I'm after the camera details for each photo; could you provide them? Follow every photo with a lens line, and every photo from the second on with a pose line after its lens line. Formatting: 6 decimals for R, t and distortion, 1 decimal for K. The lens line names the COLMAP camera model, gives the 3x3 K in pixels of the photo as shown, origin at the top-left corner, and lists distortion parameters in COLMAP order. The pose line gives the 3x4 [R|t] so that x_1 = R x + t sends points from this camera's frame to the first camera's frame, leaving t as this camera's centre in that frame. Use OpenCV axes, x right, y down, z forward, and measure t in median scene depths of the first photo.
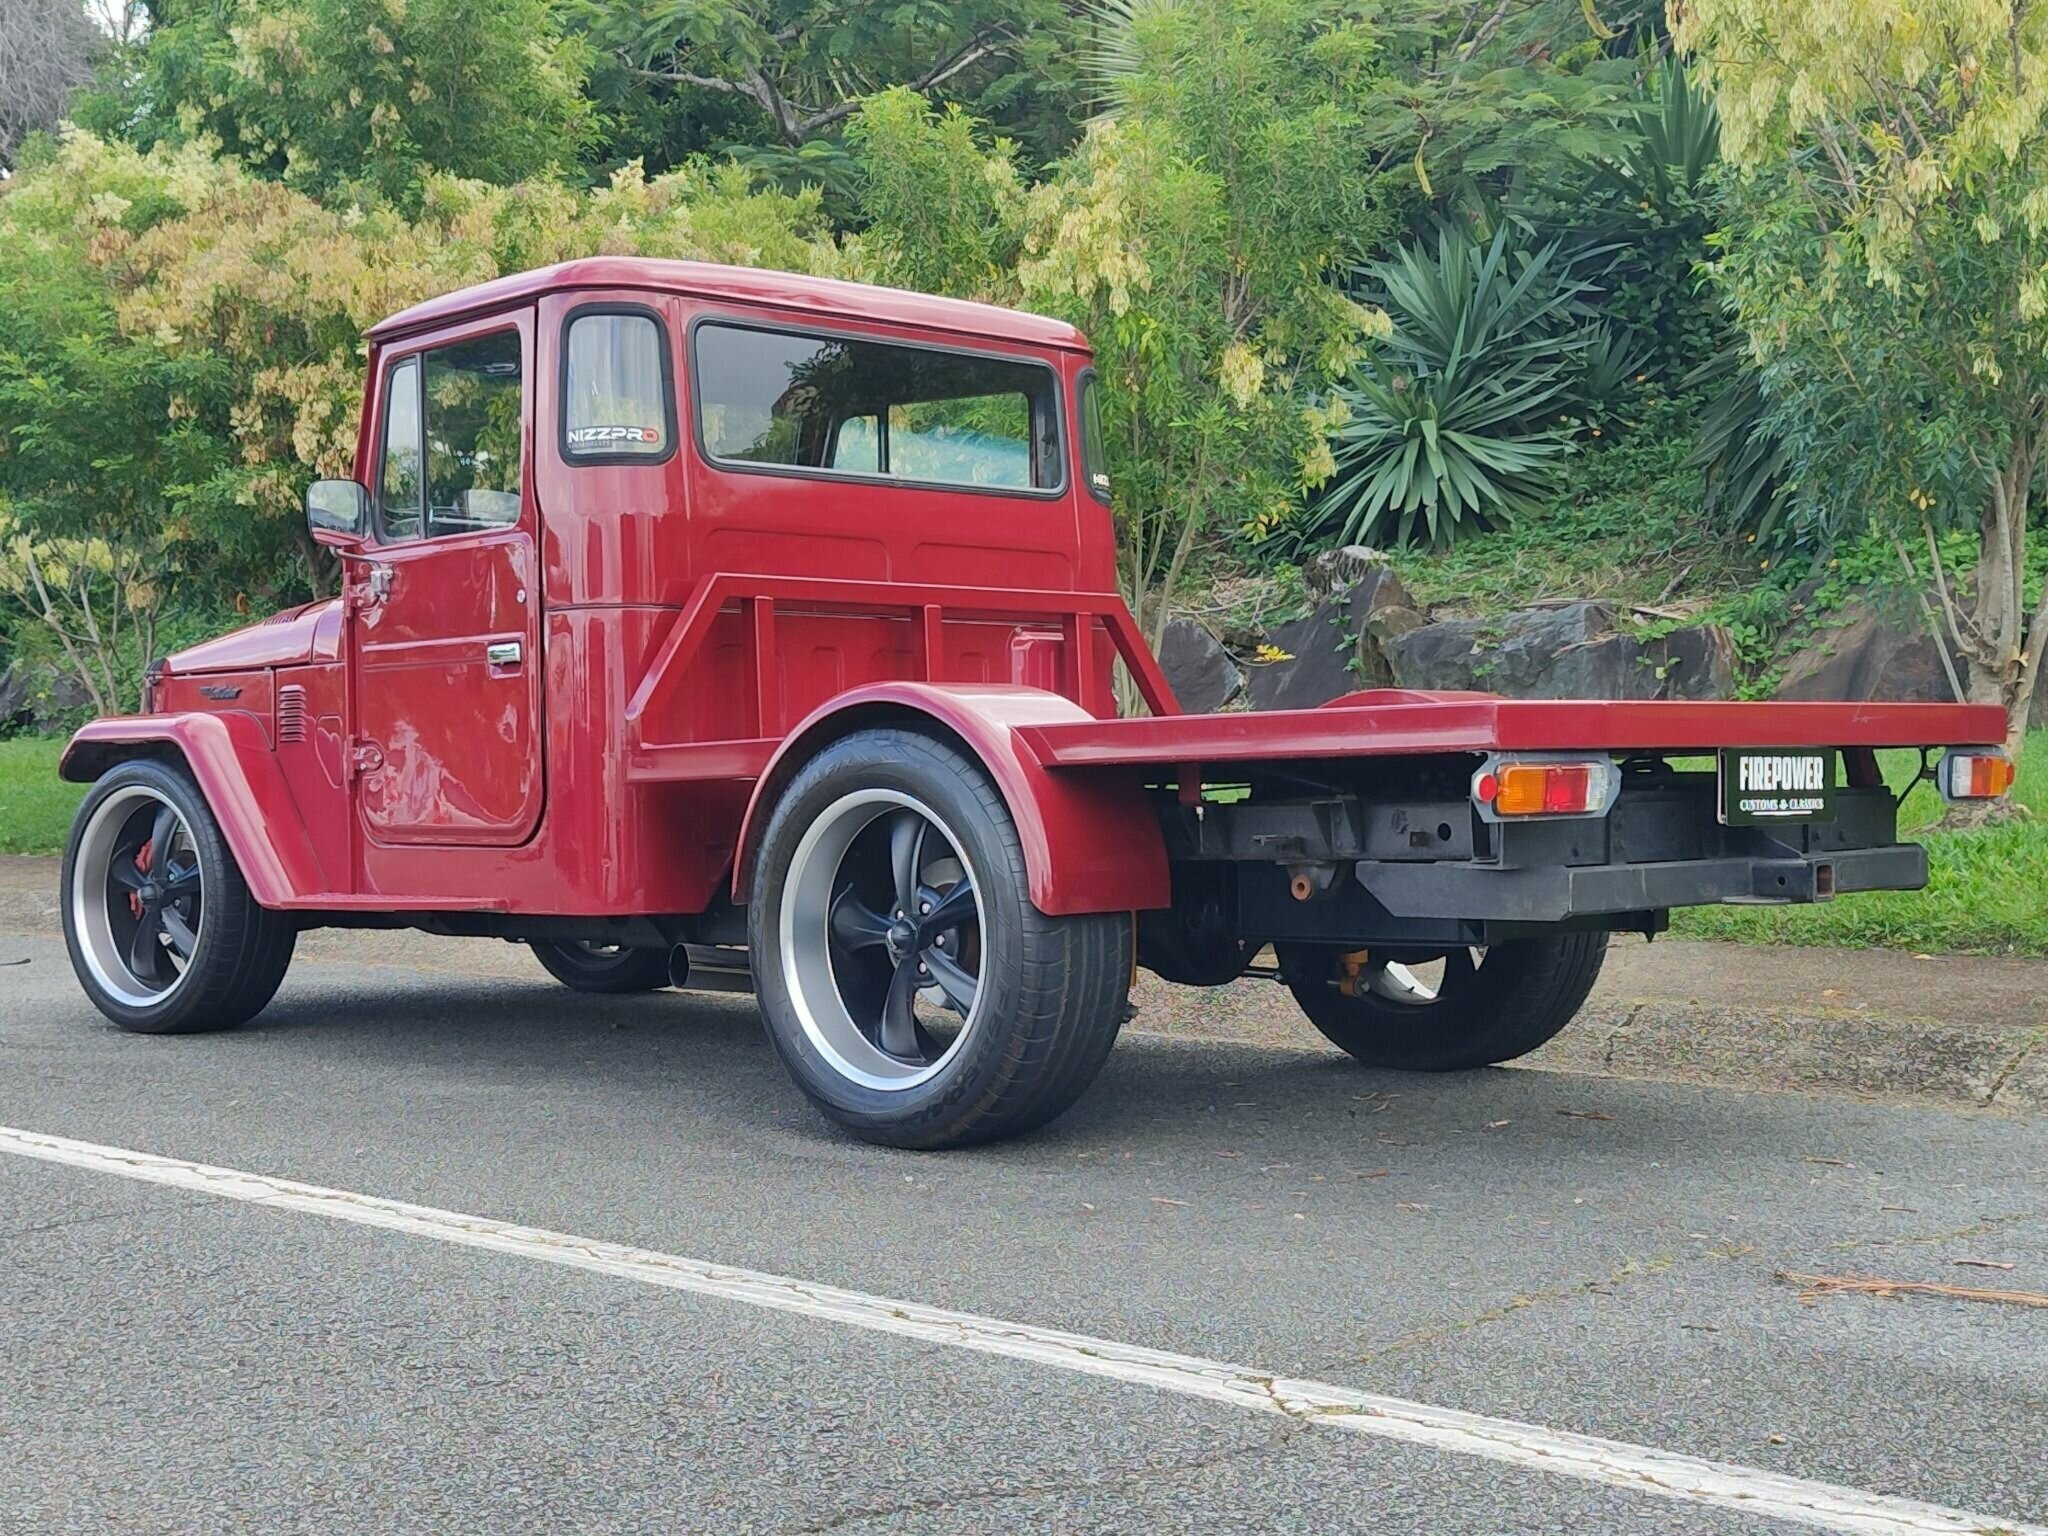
lens RADIAL K [[3019.6, 0, 1043.4], [0, 3019.6, 784.8], [0, 0, 1]] dist [0.020354, 0.000000]
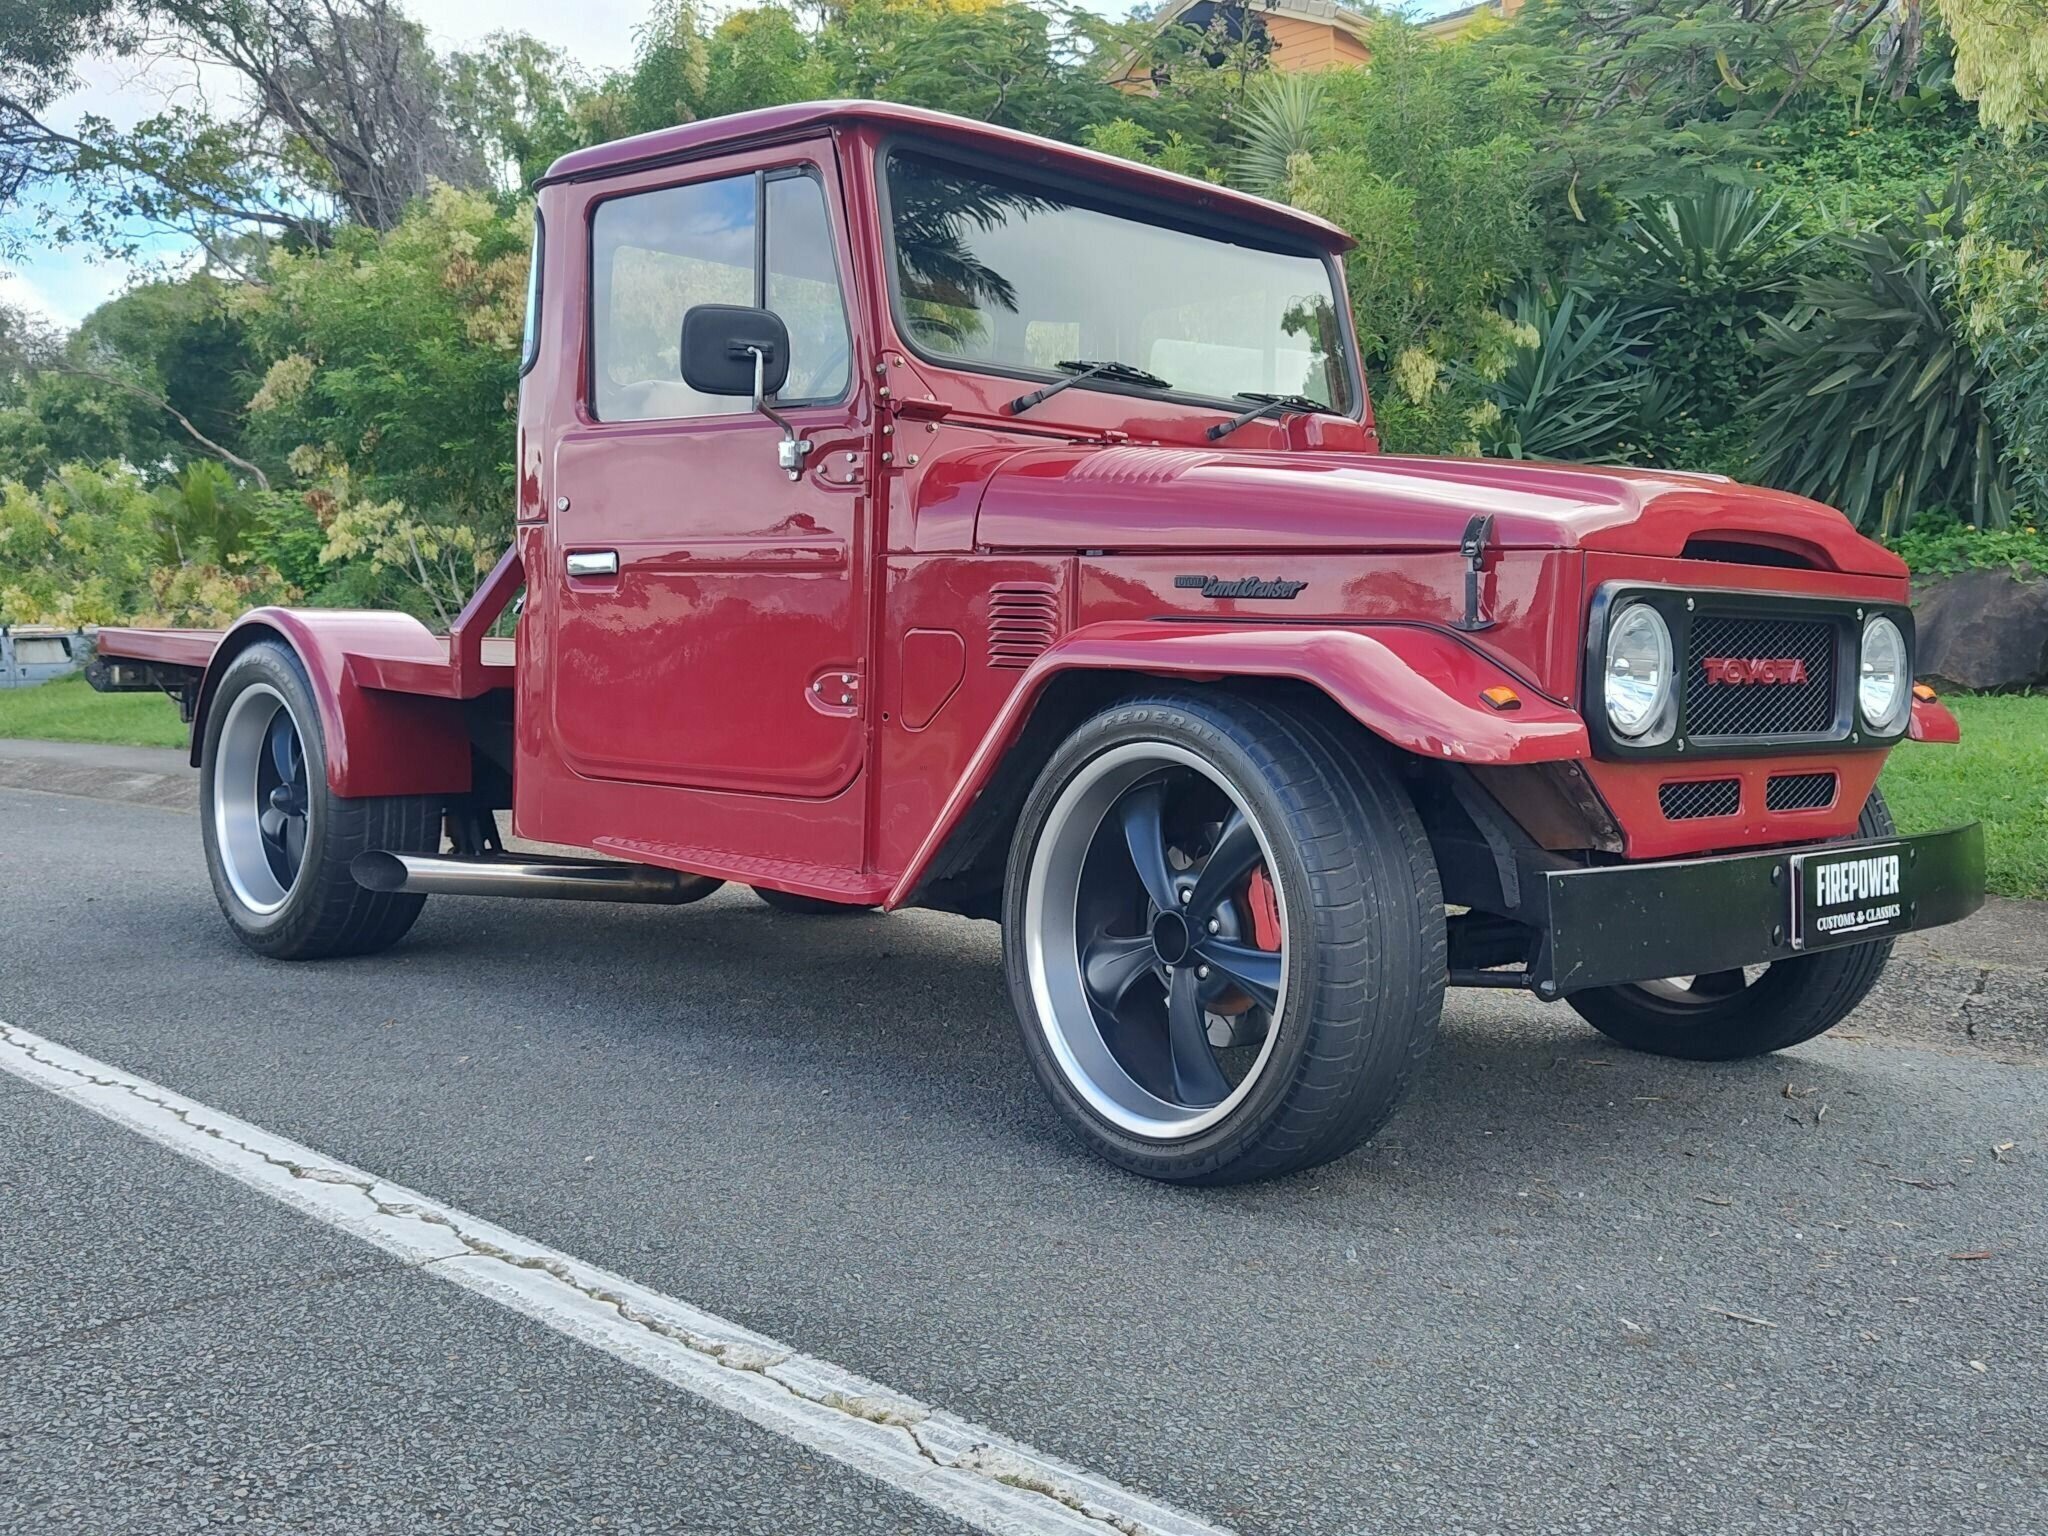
lens RADIAL K [[1955.4, 0, 1041.7], [0, 1955.4, 801.6], [0, 0, 1]] dist [0.011351, 0.000000]
pose [[0.999010, 0.020920, -0.039255, -0.046334], [-0.019549, 0.999196, 0.034991, 0.003701], [0.039955, -0.034189, 0.998616, 0.250329]]
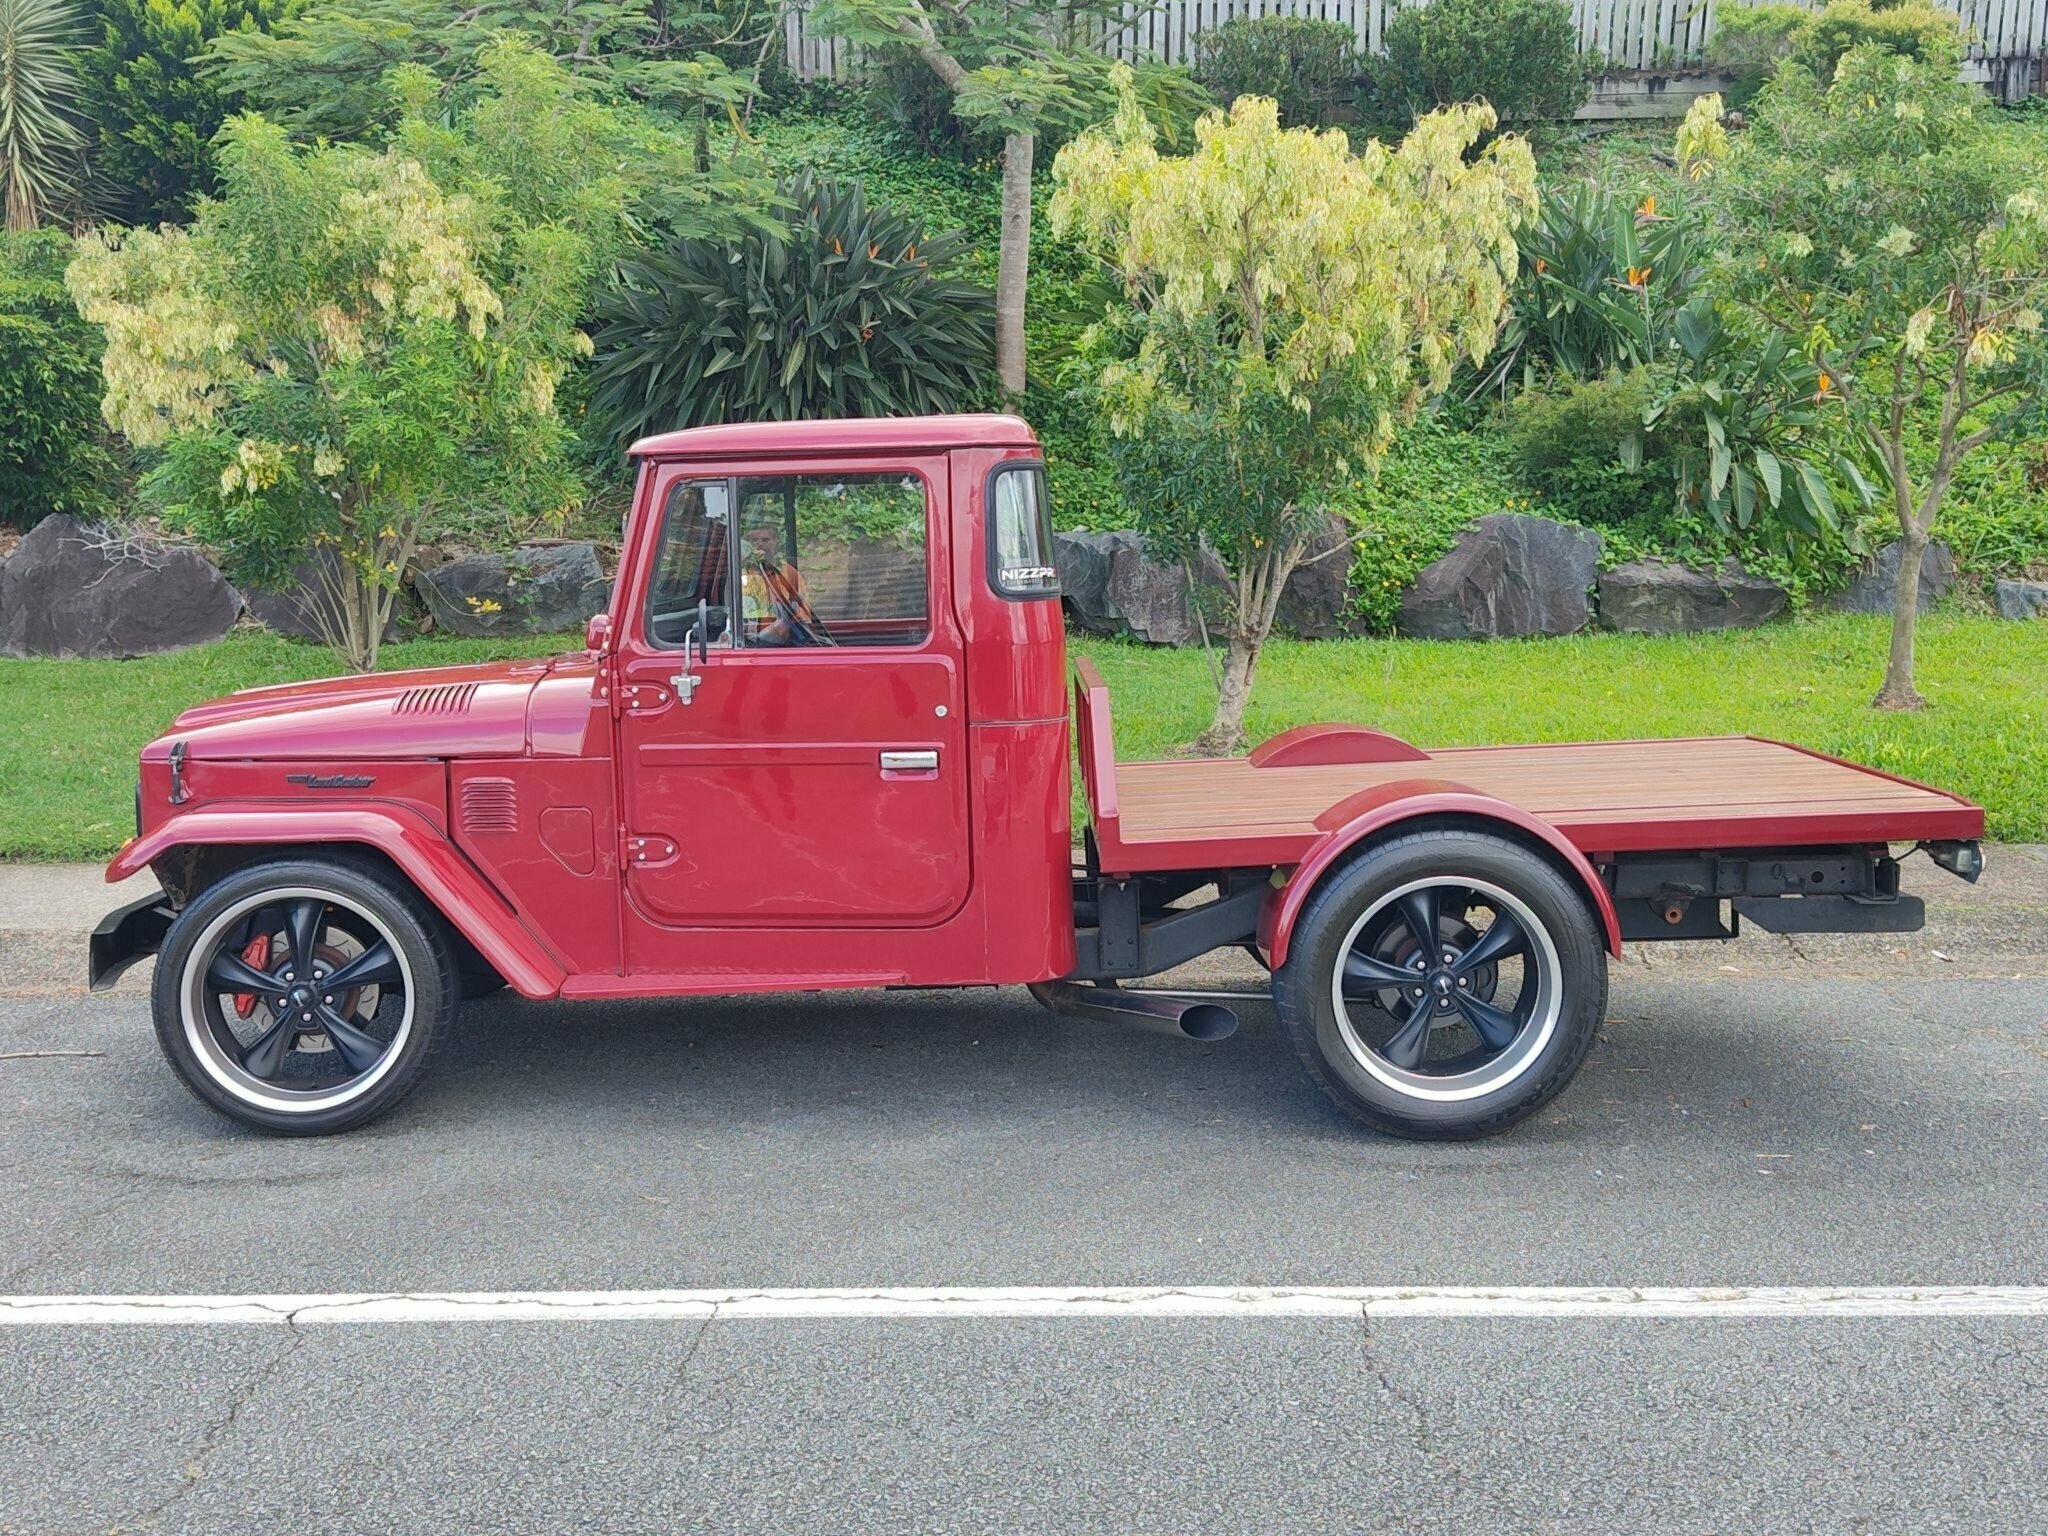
lens RADIAL K [[2169.5, 0, 1018.3], [0, 2169.5, 762.1], [0, 0, 1]] dist [0.029039, 0.000000]
pose [[0.722020, -0.084166, 0.686734, -0.421604], [0.017387, 0.994467, 0.103601, -0.075438], [-0.691654, -0.062862, 0.719488, 0.230877]]
